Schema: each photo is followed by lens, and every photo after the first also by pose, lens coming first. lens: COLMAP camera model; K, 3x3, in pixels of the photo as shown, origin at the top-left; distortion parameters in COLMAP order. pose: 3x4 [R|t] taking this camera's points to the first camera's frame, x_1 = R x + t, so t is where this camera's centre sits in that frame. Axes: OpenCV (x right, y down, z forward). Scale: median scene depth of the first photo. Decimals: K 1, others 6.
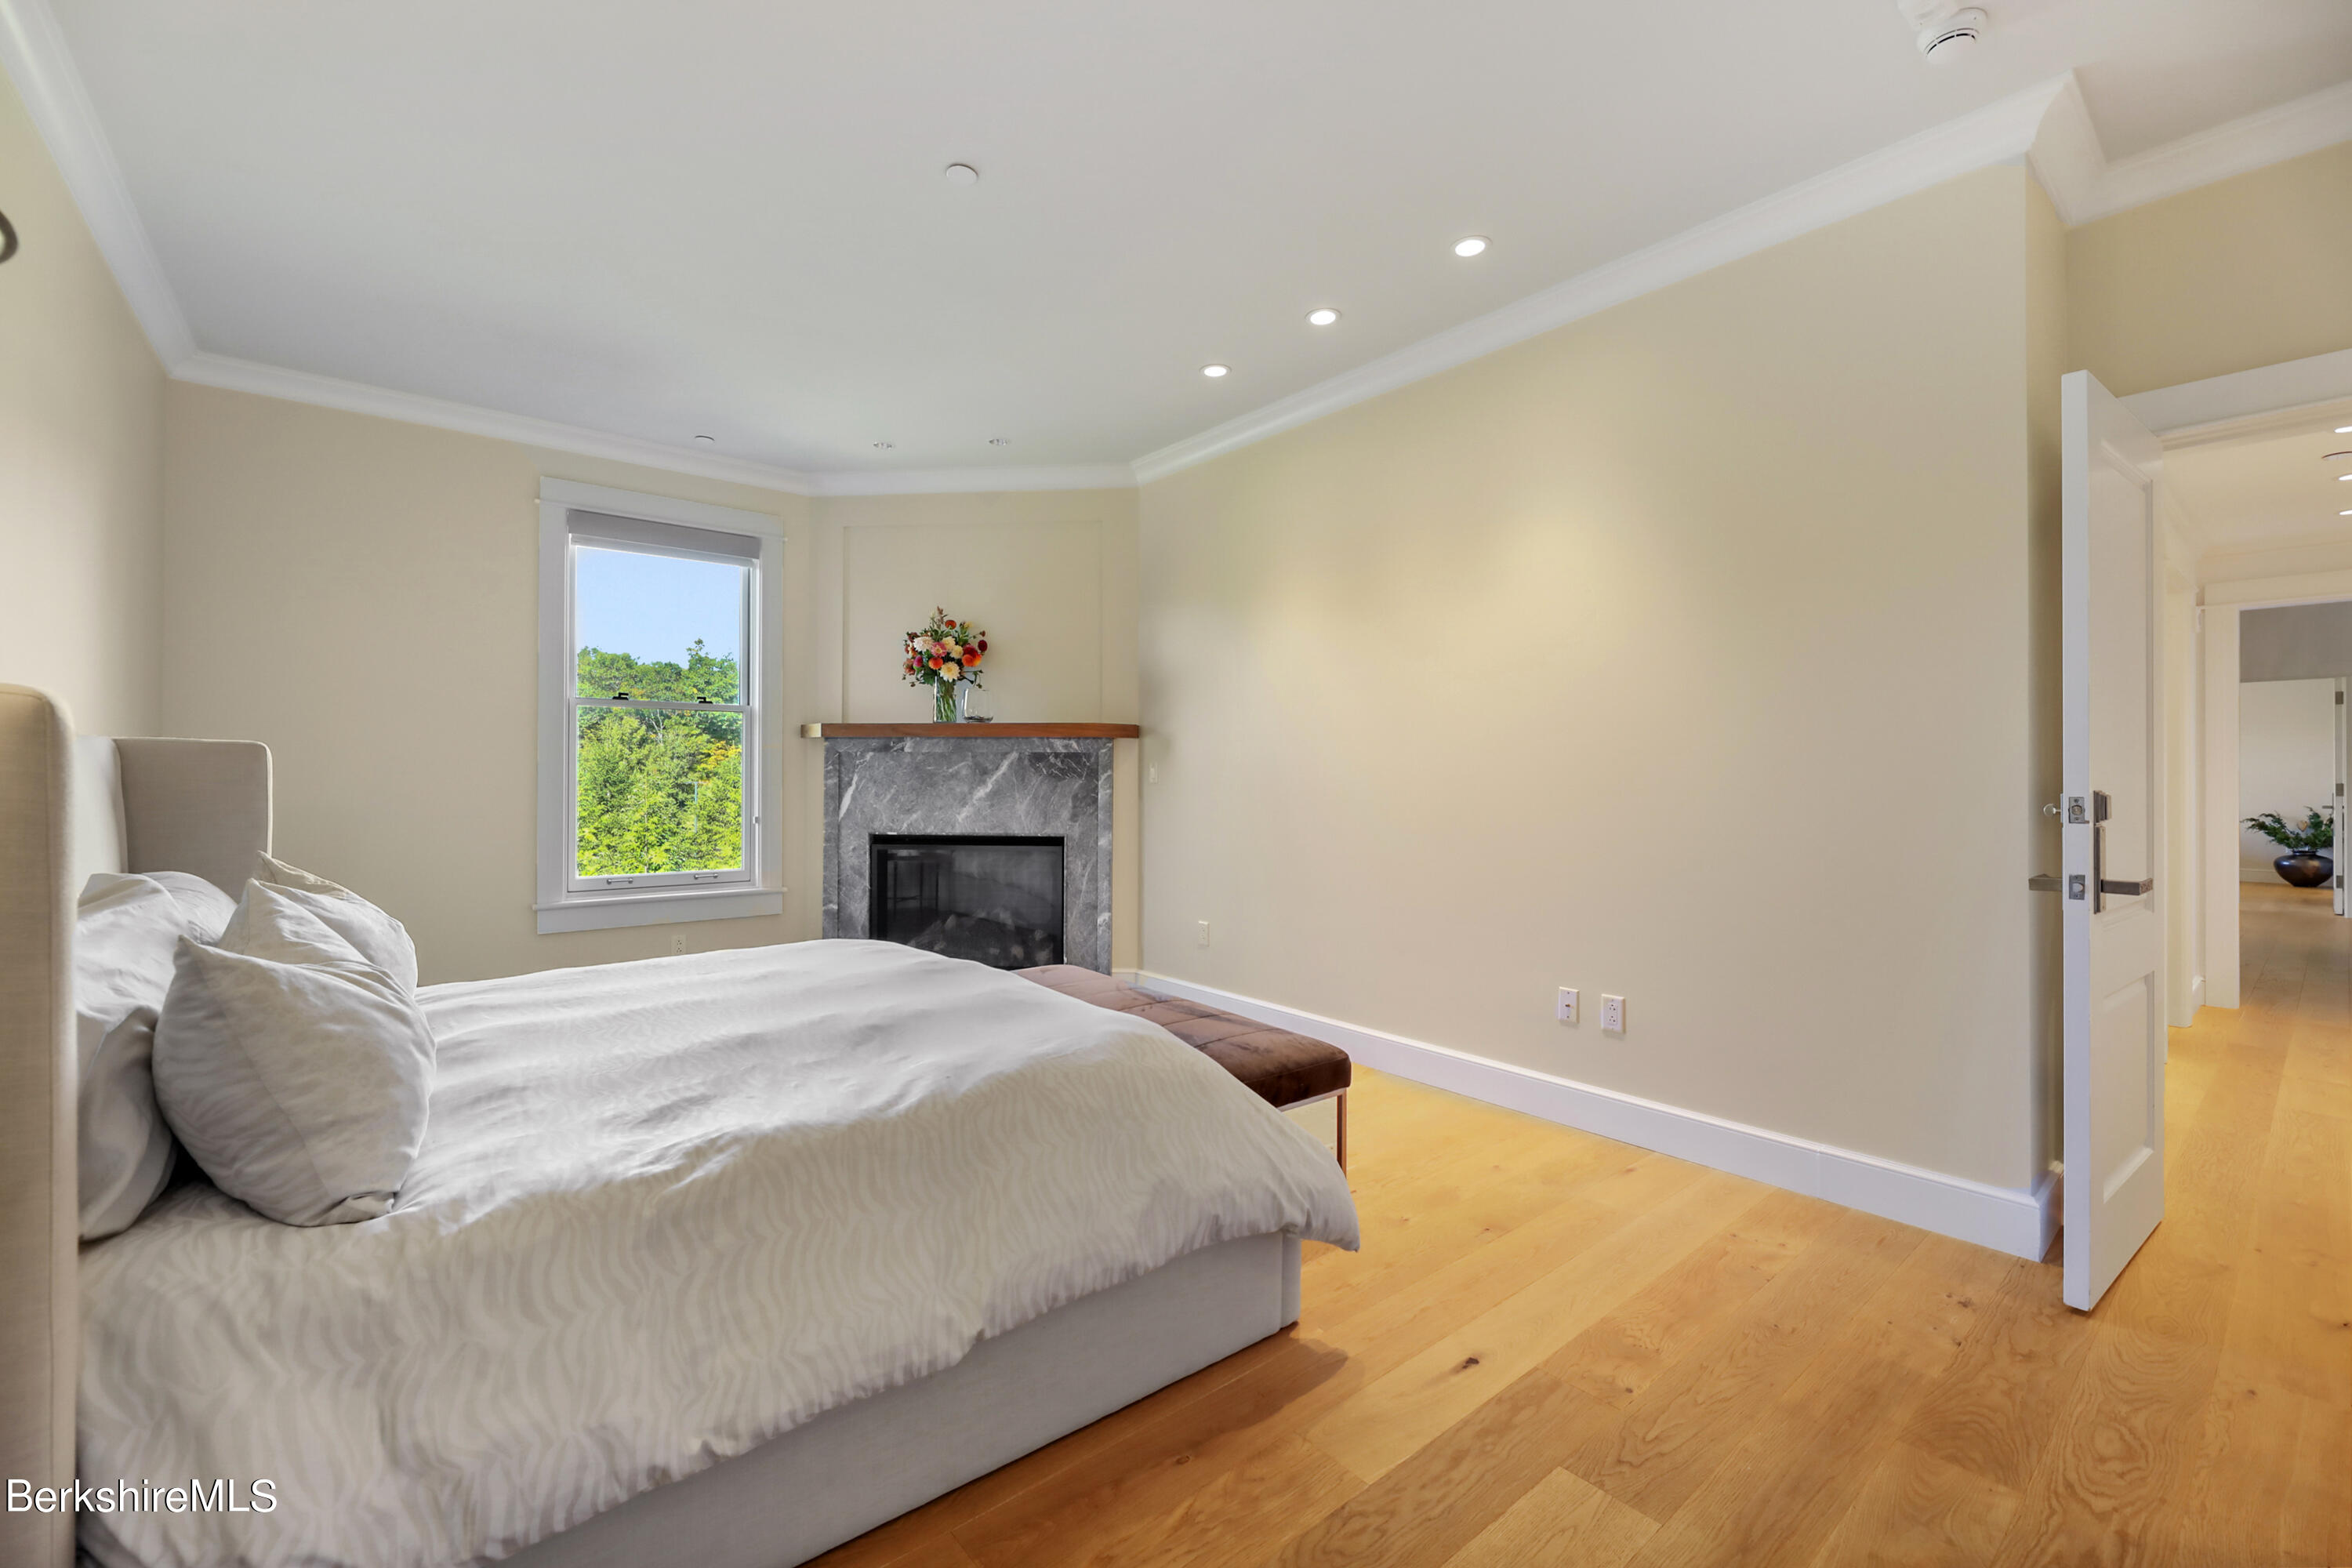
lens RADIAL K [[962.7, 0, 1164.0], [0, 962.7, 774.7], [0, 0, 1]] dist [-0.000775, -0.000360]
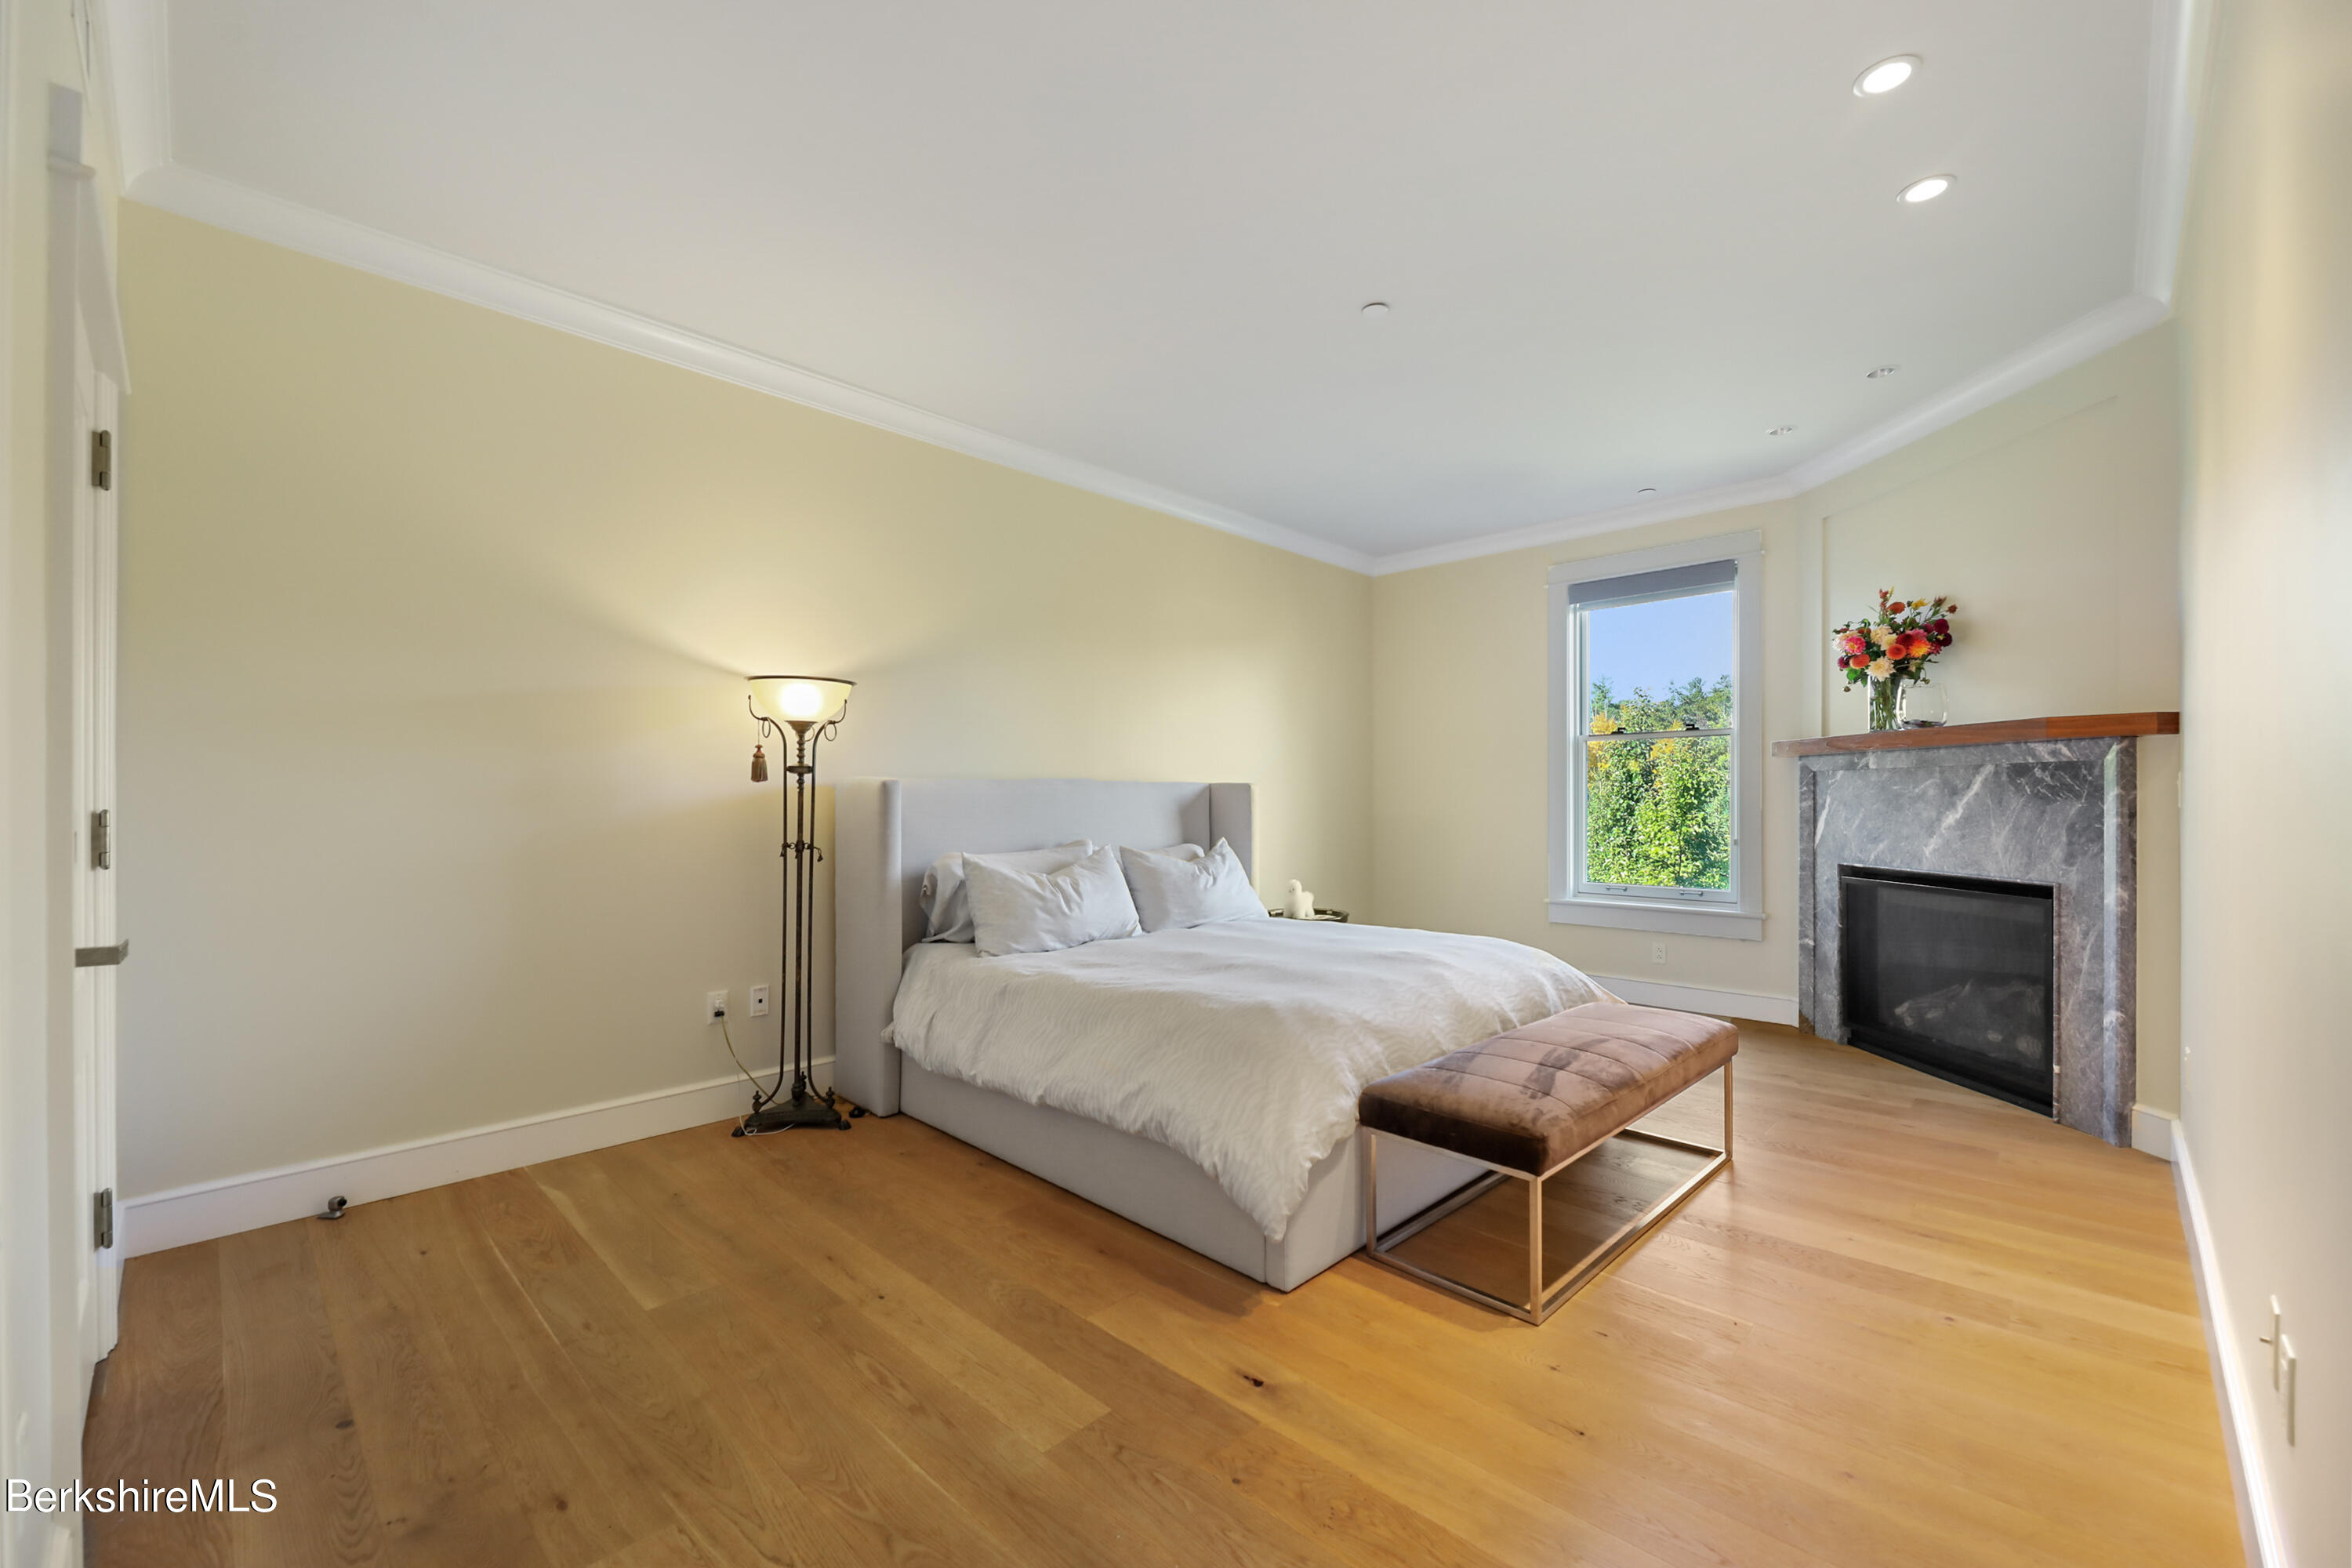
lens RADIAL K [[962.7, 0, 1166.8], [0, 962.7, 798.9], [0, 0, 1]] dist [-0.000775, -0.000360]
pose [[0.103474, -0.002899, -0.994628, 0.502905], [0.005622, 0.999981, -0.002329, 0.000972], [0.994616, -0.005351, 0.103488, 0.309456]]
